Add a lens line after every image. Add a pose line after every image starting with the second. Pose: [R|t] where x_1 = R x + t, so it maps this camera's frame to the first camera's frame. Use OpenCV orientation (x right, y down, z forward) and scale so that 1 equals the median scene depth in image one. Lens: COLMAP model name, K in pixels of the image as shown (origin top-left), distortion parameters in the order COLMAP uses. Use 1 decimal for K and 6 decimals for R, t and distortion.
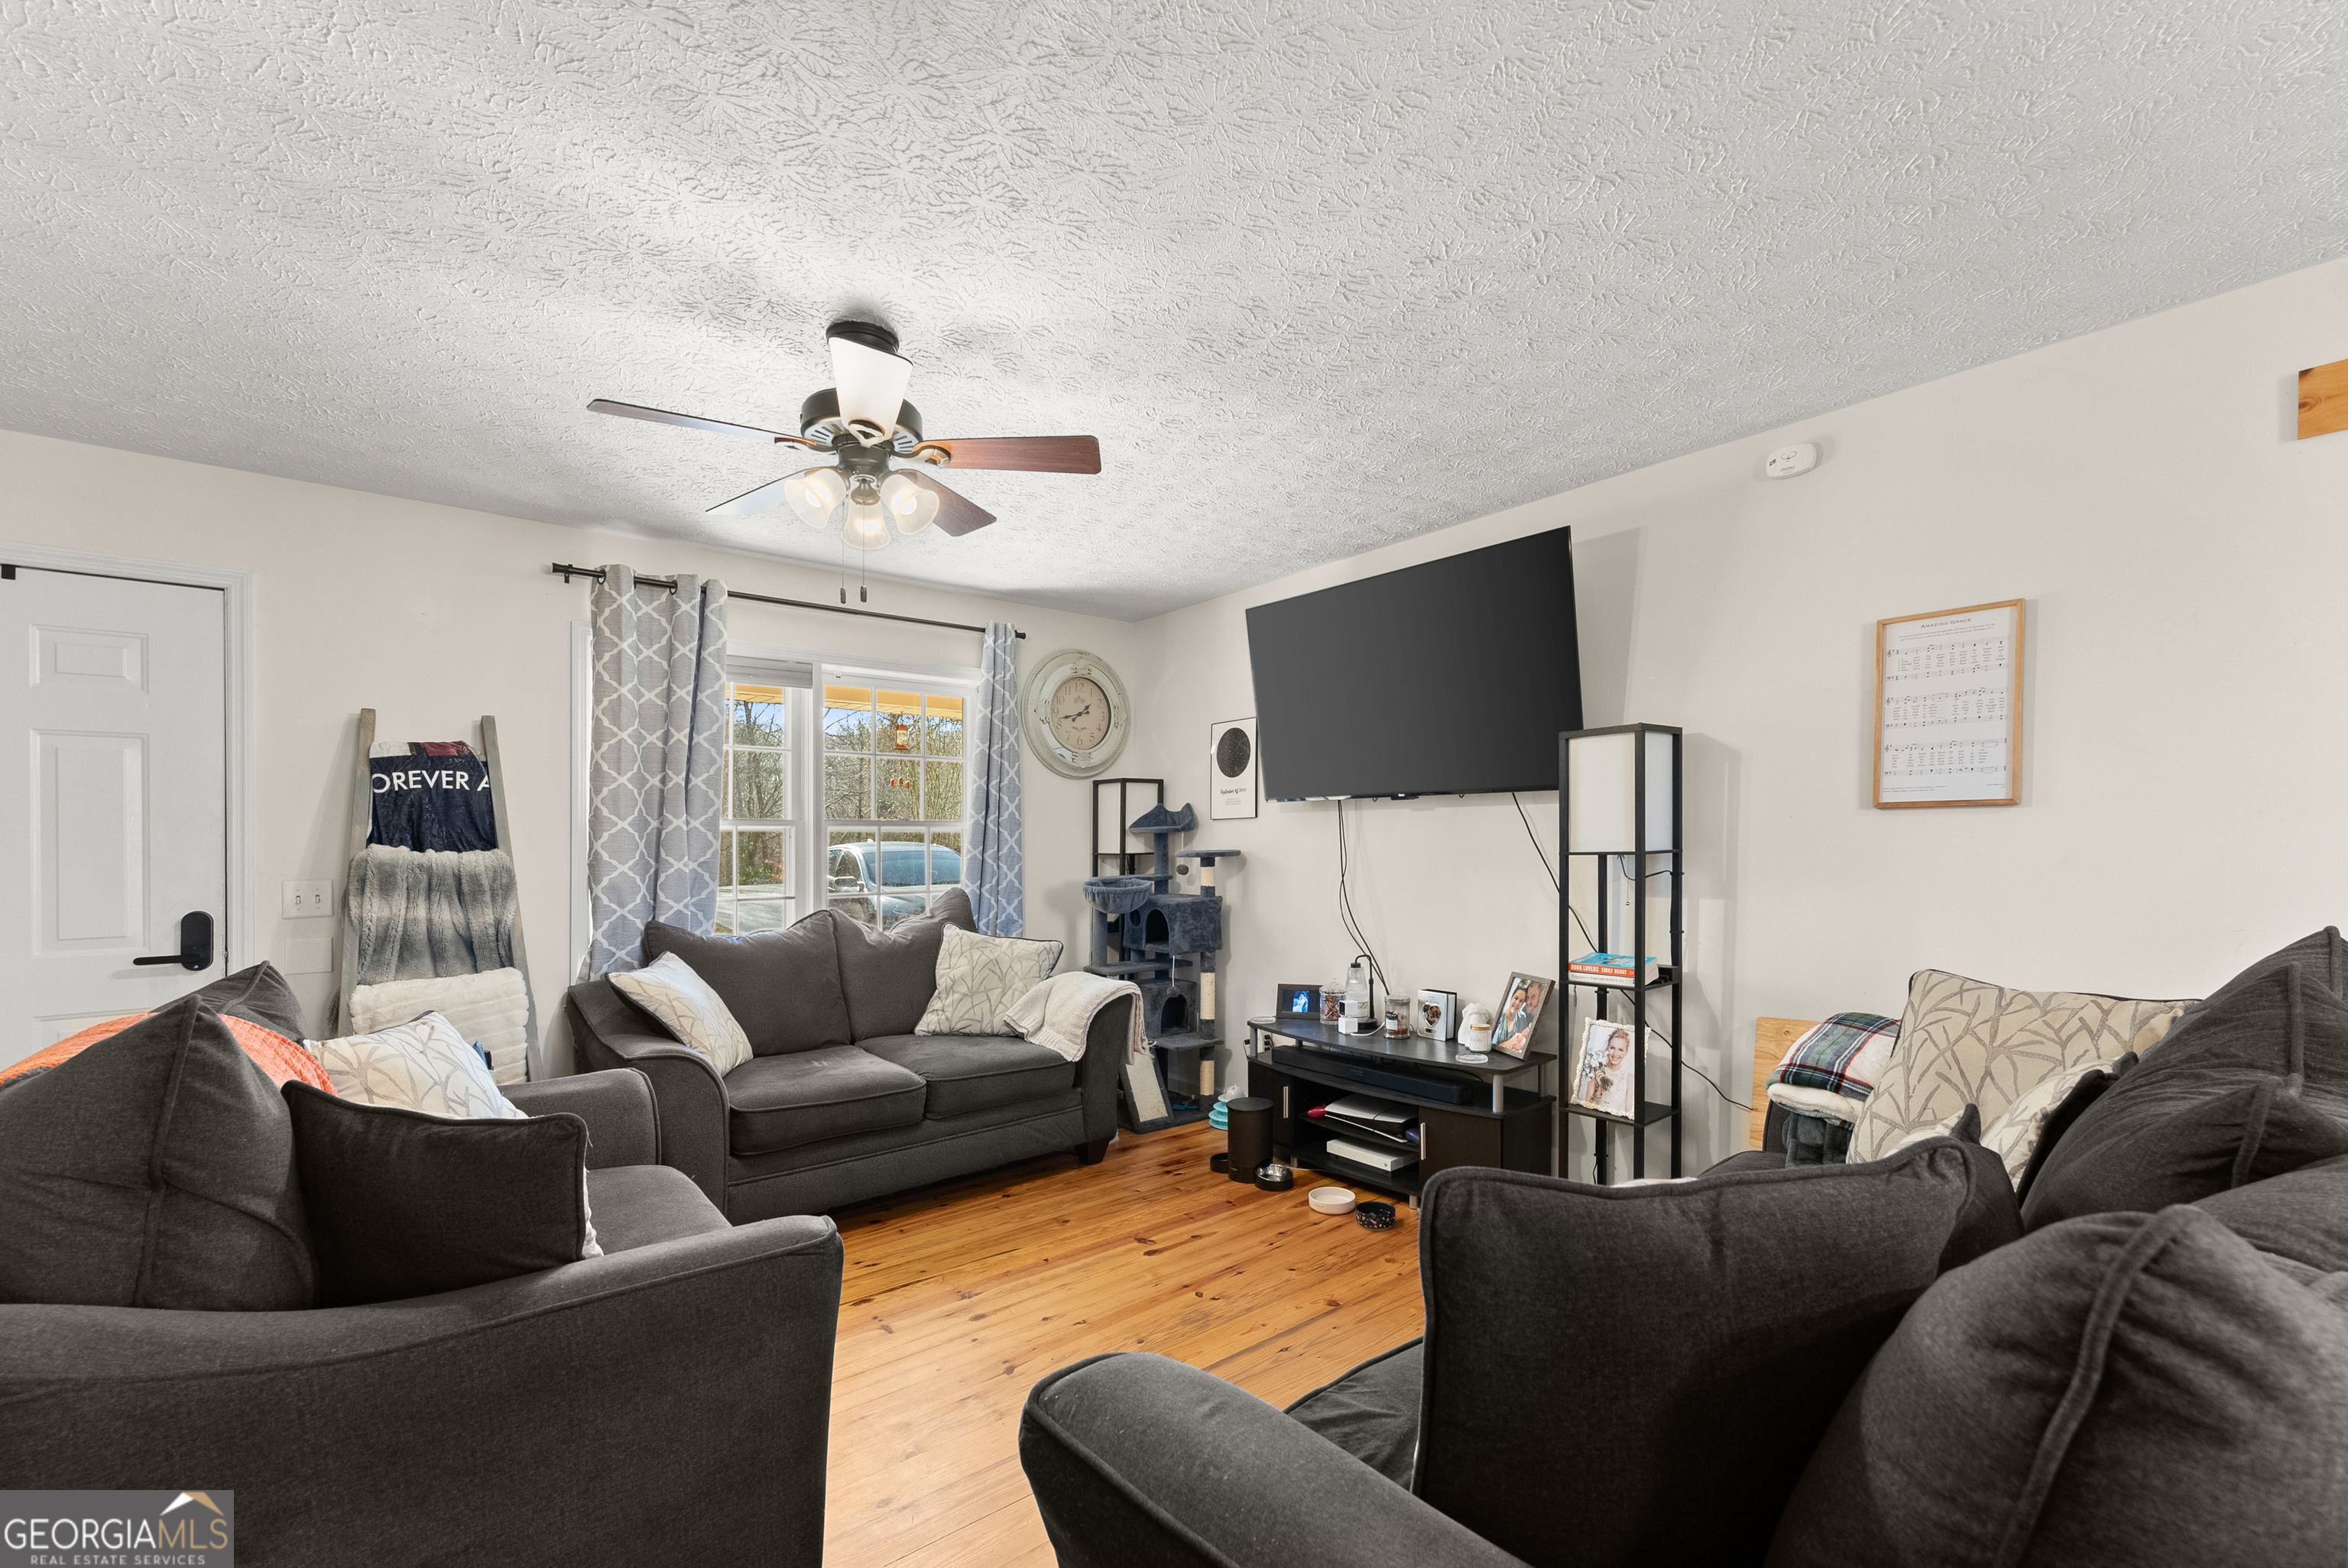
lens RADIAL K [[973.4, 0, 1186.2], [0, 973.4, 852.0], [0, 0, 1]] dist [0.001143, -0.000041]
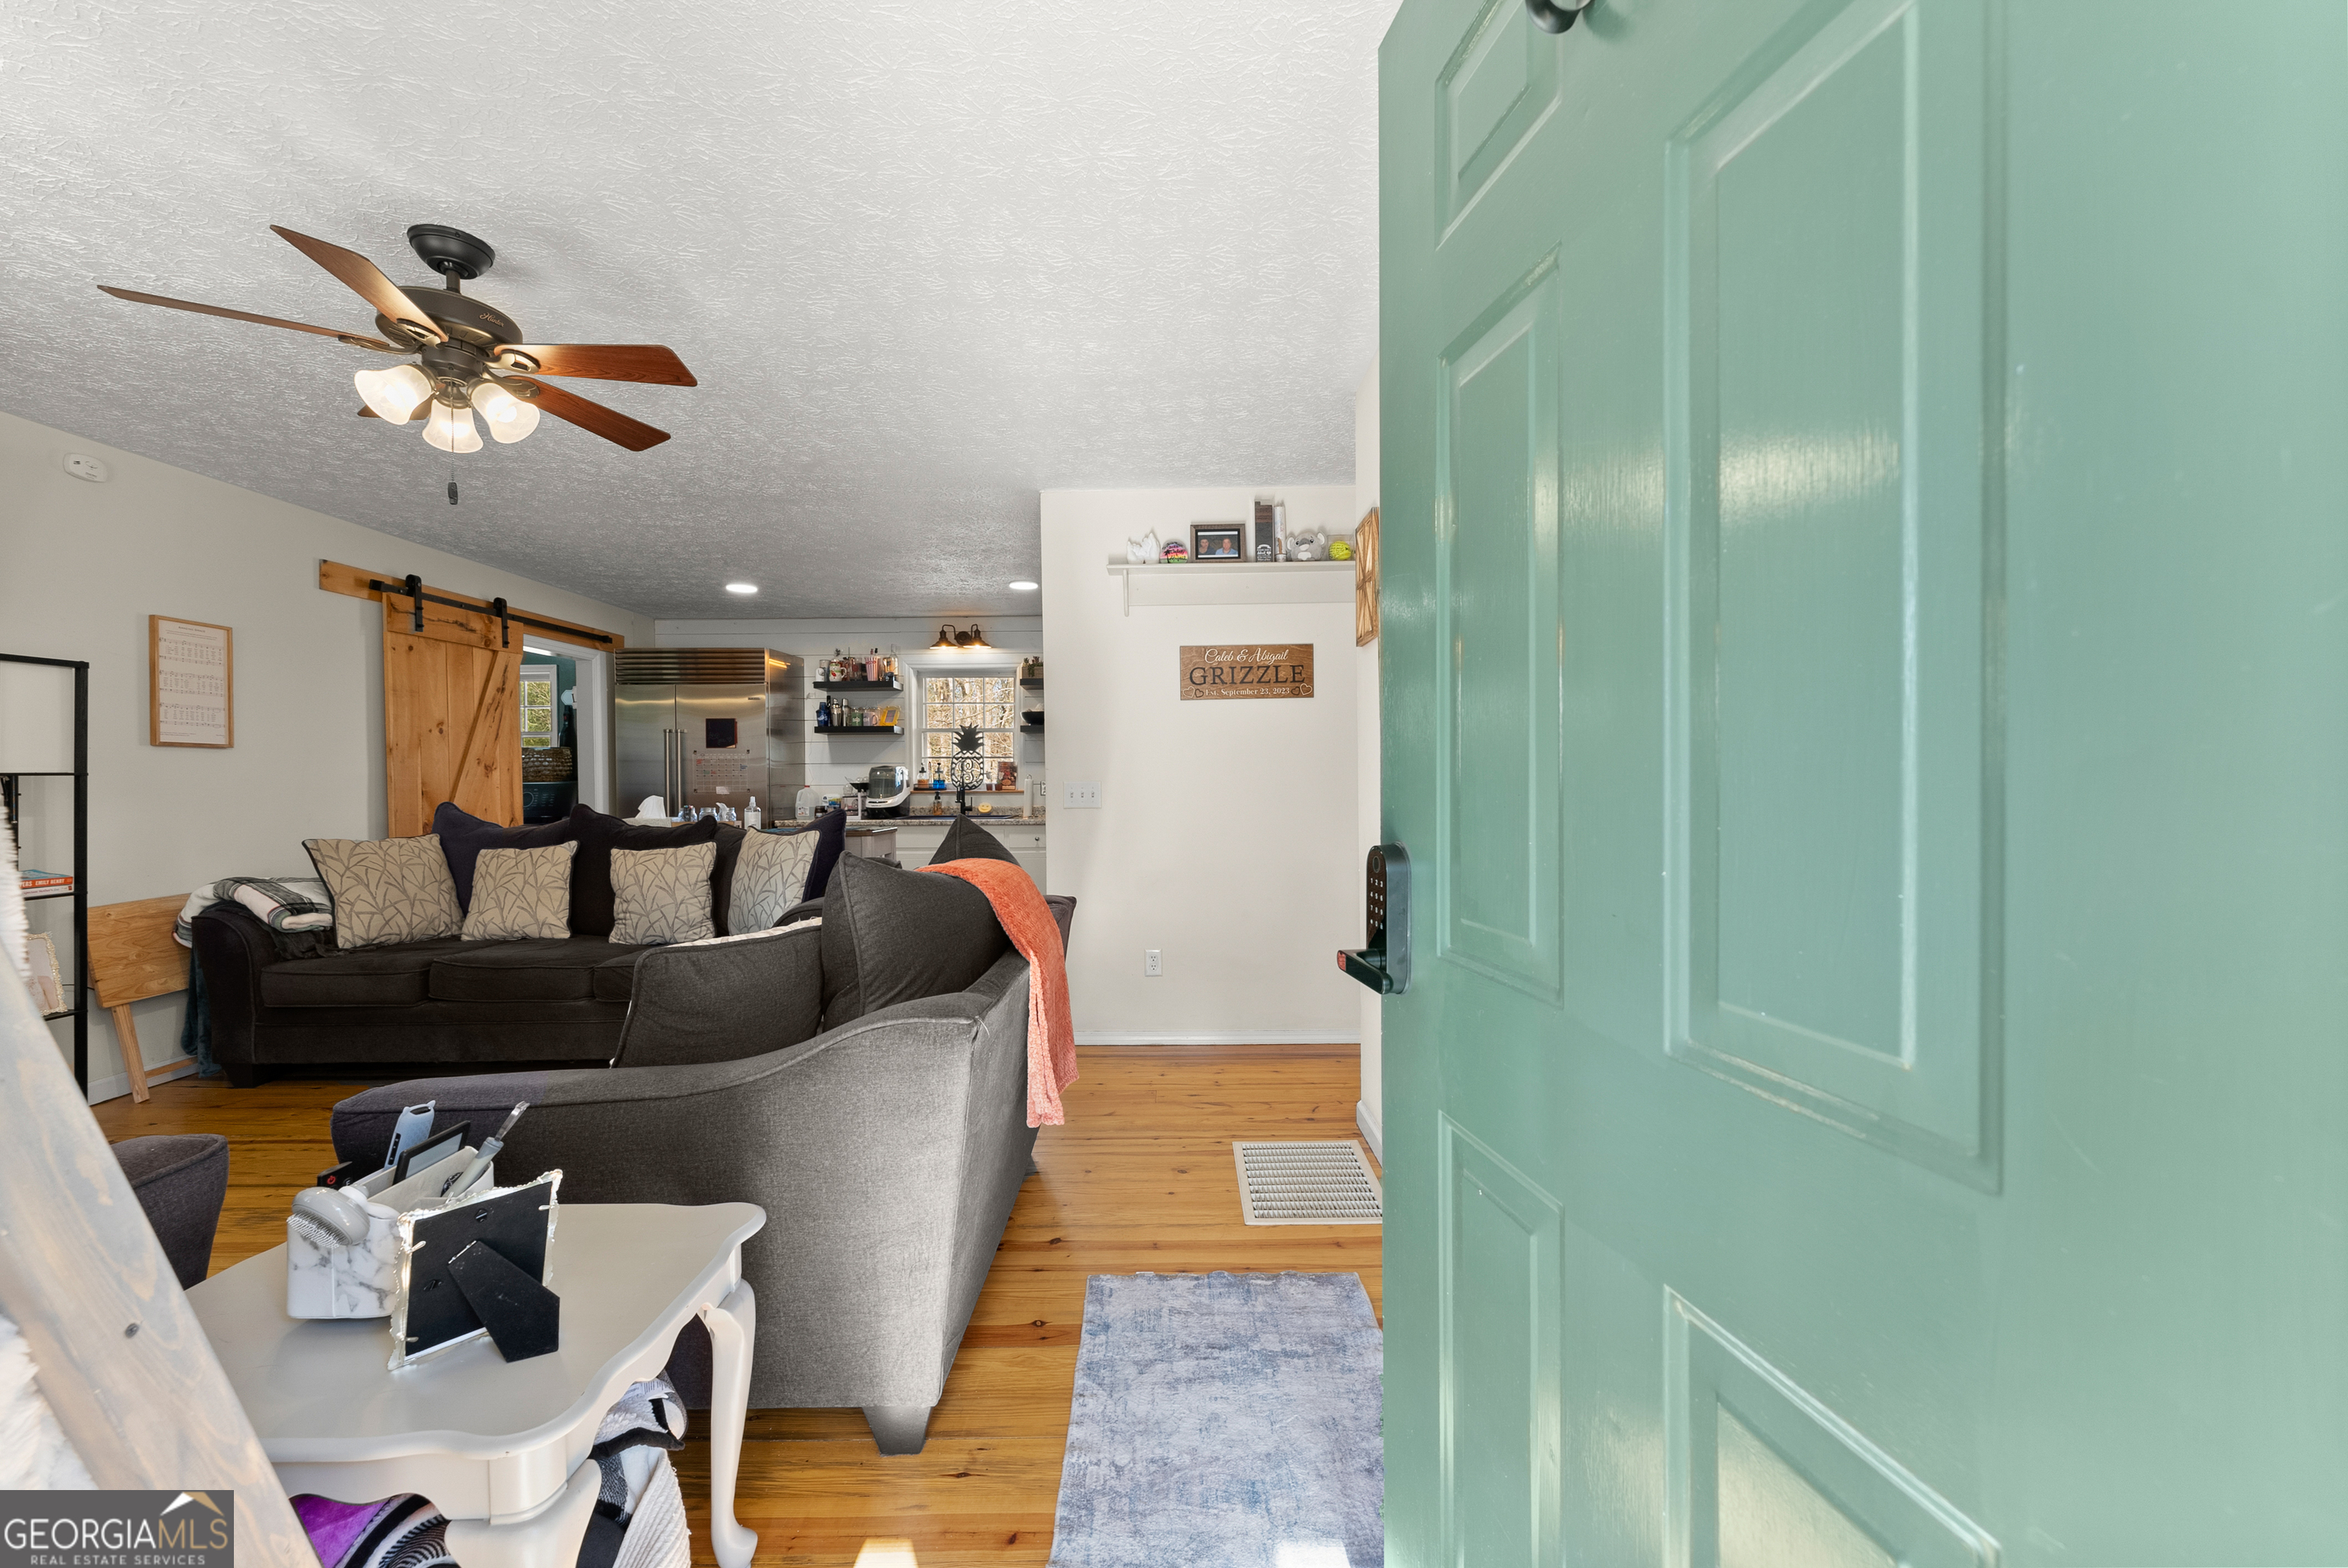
lens RADIAL K [[941.4, 0, 1168.1], [0, 941.4, 805.0], [0, 0, 1]] dist [-0.000906, -0.000122]
pose [[-0.764087, -0.003771, 0.645102, -1.050597], [0.016147, 0.999558, 0.024968, 0.025893], [-0.644911, 0.029495, -0.763688, 0.868327]]
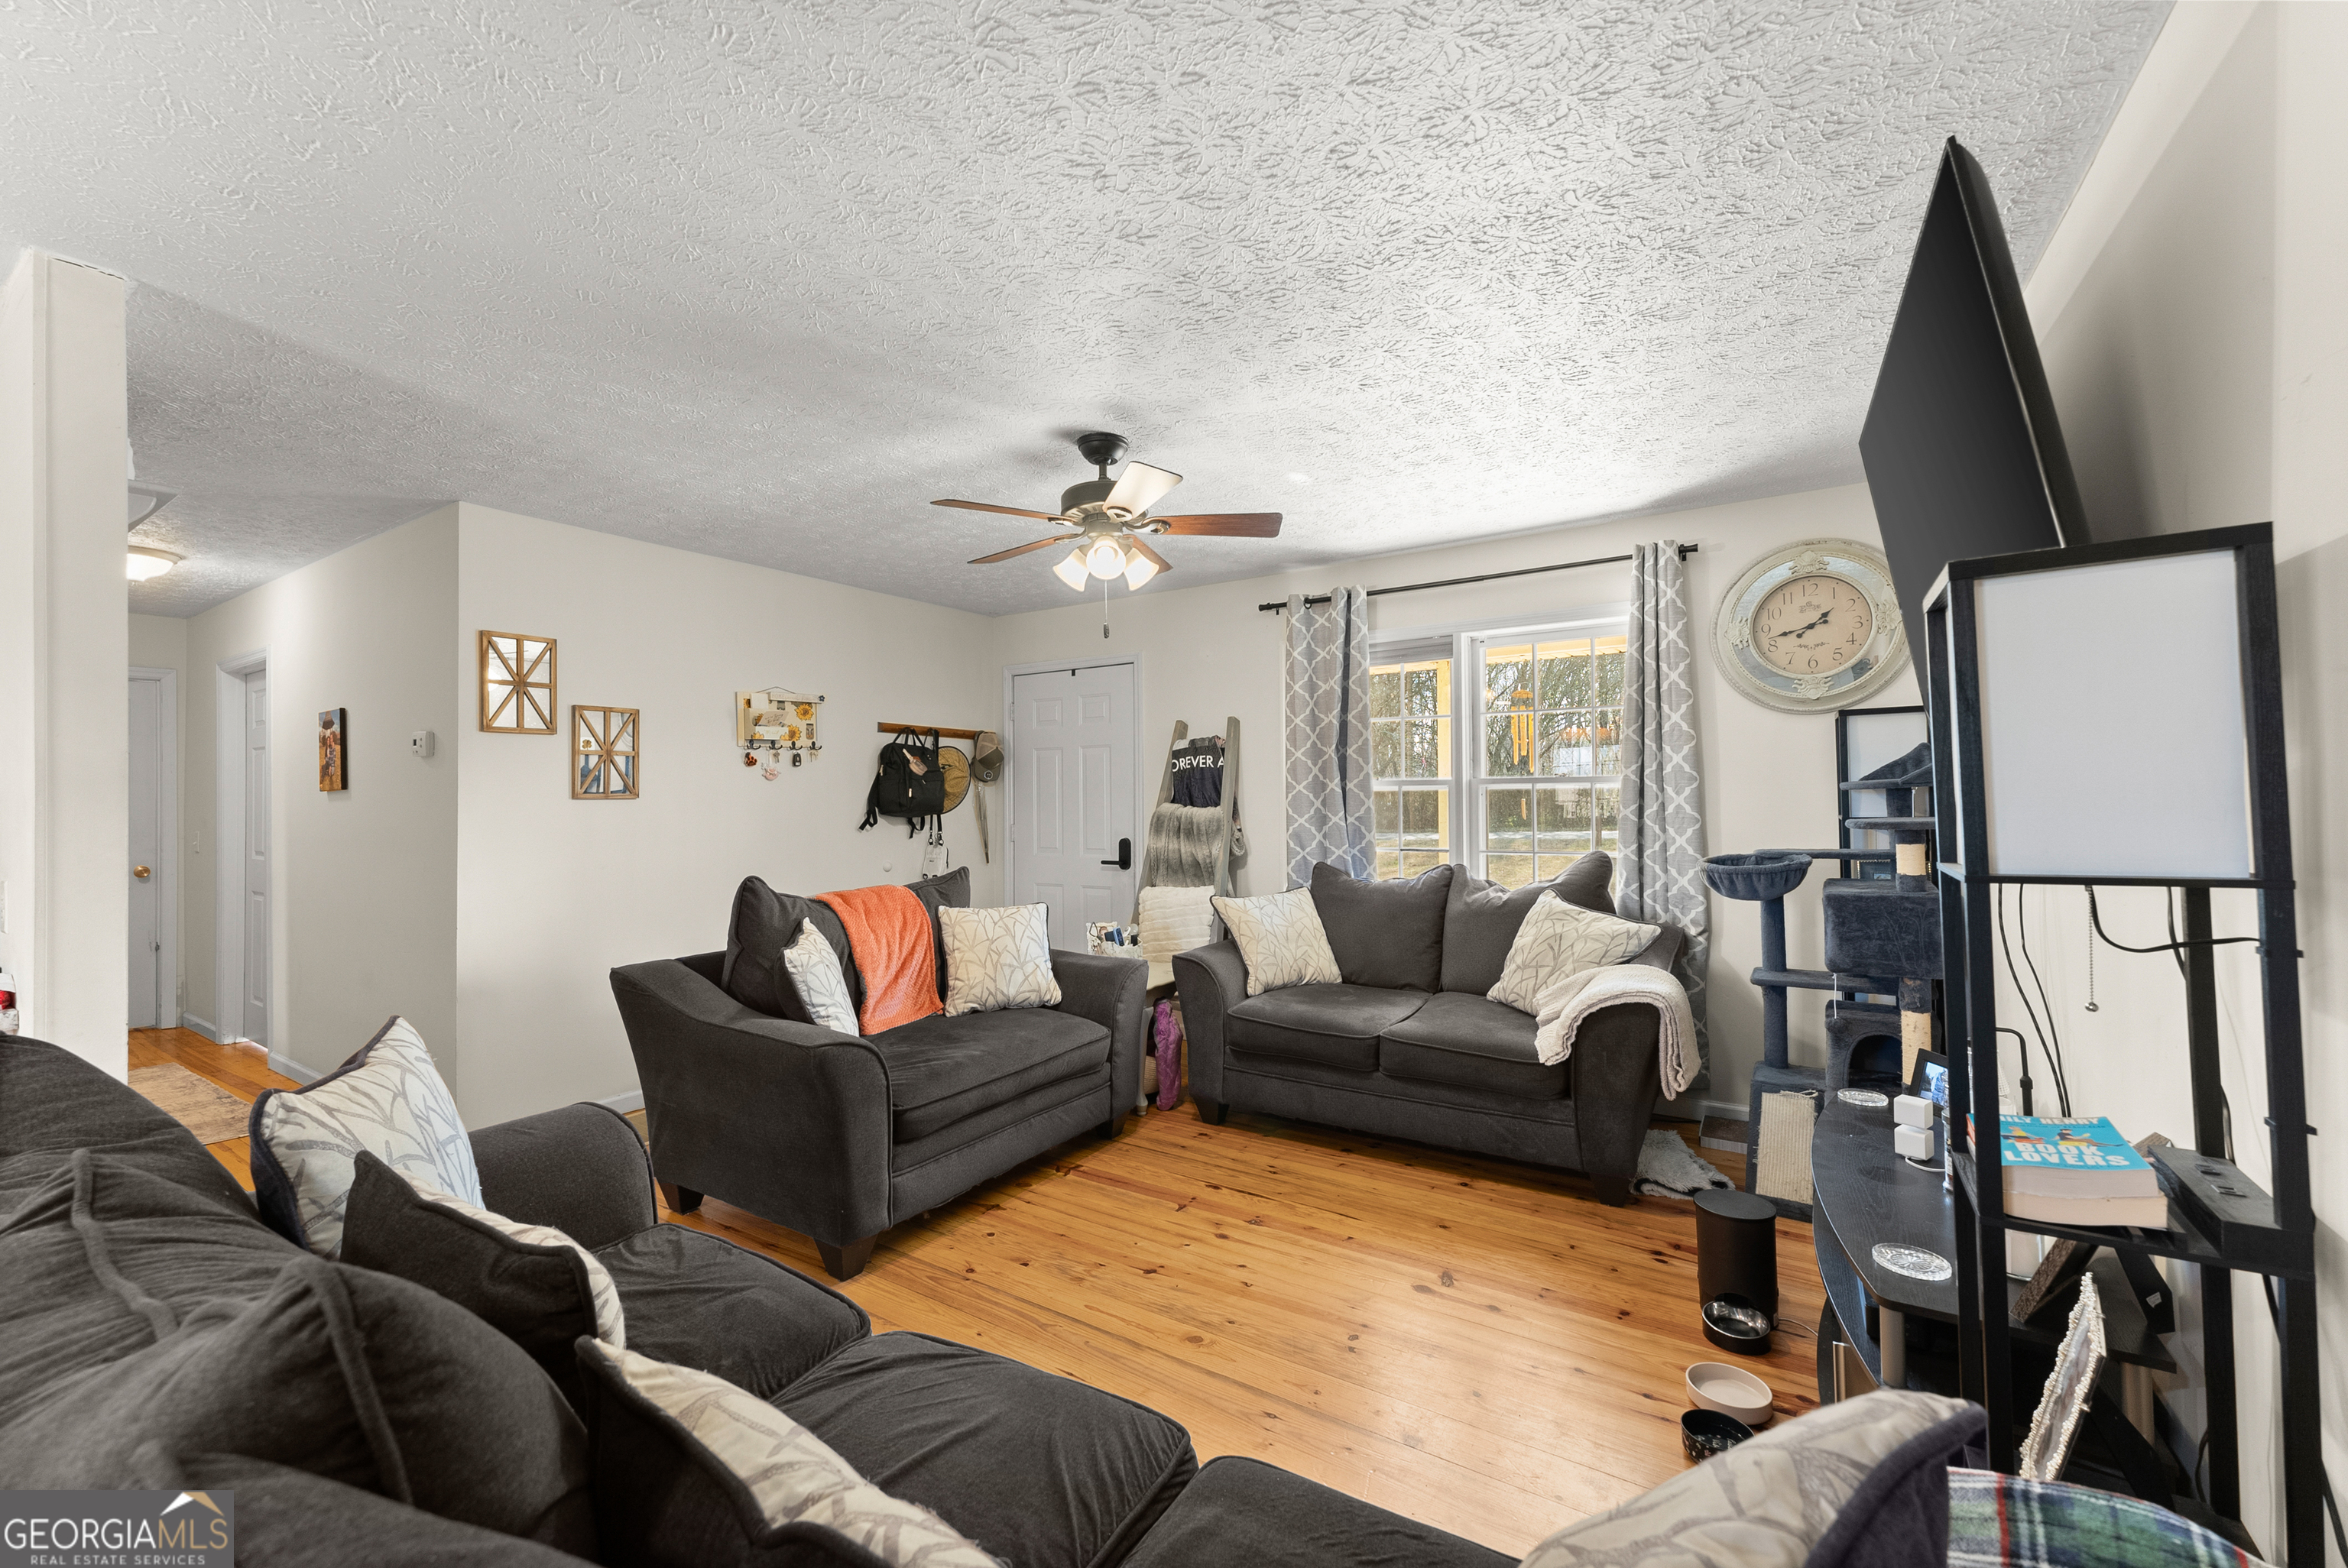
lens RADIAL K [[945.7, 0, 1166.2], [0, 945.7, 775.5], [0, 0, 1]] dist [0.000699, -0.000098]
pose [[0.290708, -0.010907, -0.956750, 0.632808], [0.004107, 0.999940, -0.010152, -0.034318], [0.956803, -0.000978, 0.290735, 0.477639]]
